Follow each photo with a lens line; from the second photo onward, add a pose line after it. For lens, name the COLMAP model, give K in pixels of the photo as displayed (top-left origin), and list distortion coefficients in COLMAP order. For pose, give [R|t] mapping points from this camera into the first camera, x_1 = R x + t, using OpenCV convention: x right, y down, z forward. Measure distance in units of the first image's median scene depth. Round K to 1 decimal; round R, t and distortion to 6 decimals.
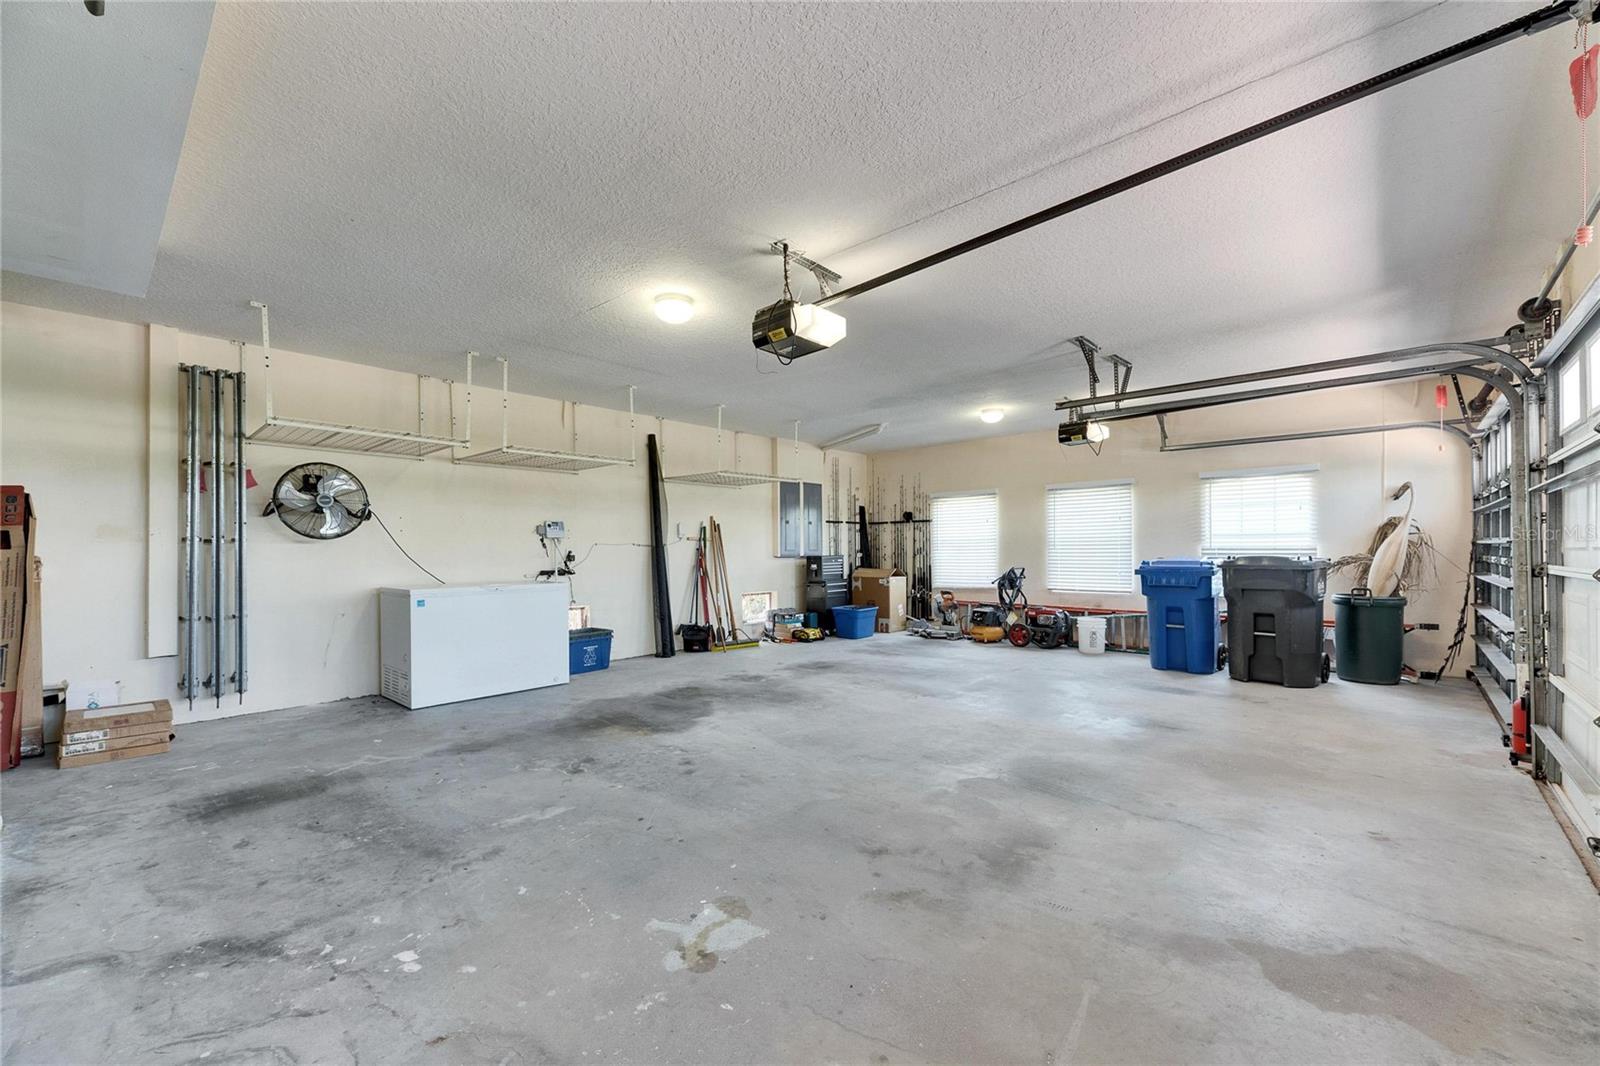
lens RADIAL K [[646.1, 0, 799.4], [0, 646.1, 542.3], [0, 0, 1]] dist [0.010620, -0.000872]
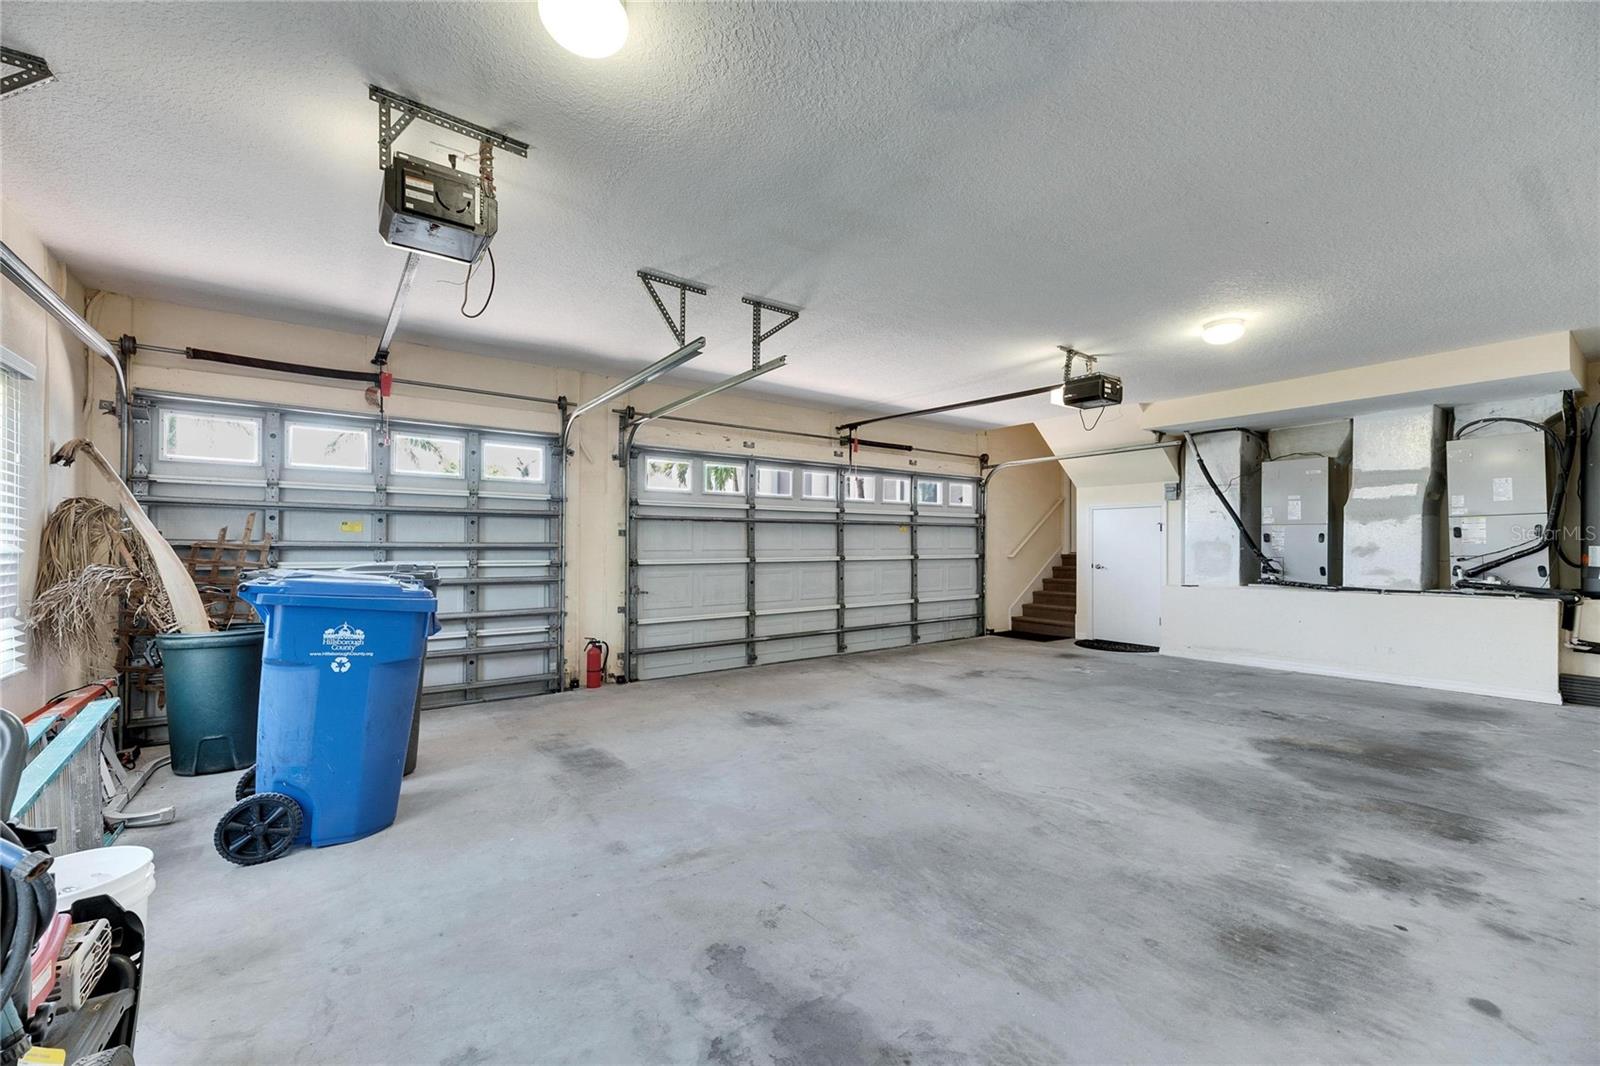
lens RADIAL K [[646.1, 0, 805.6], [0, 646.1, 546.5], [0, 0, 1]] dist [0.010620, -0.000872]
pose [[-0.983815, 0.007657, 0.179023, 0.271754], [0.005217, 0.999887, -0.014098, 0.018843], [-0.179110, -0.012936, -0.983744, 1.938167]]
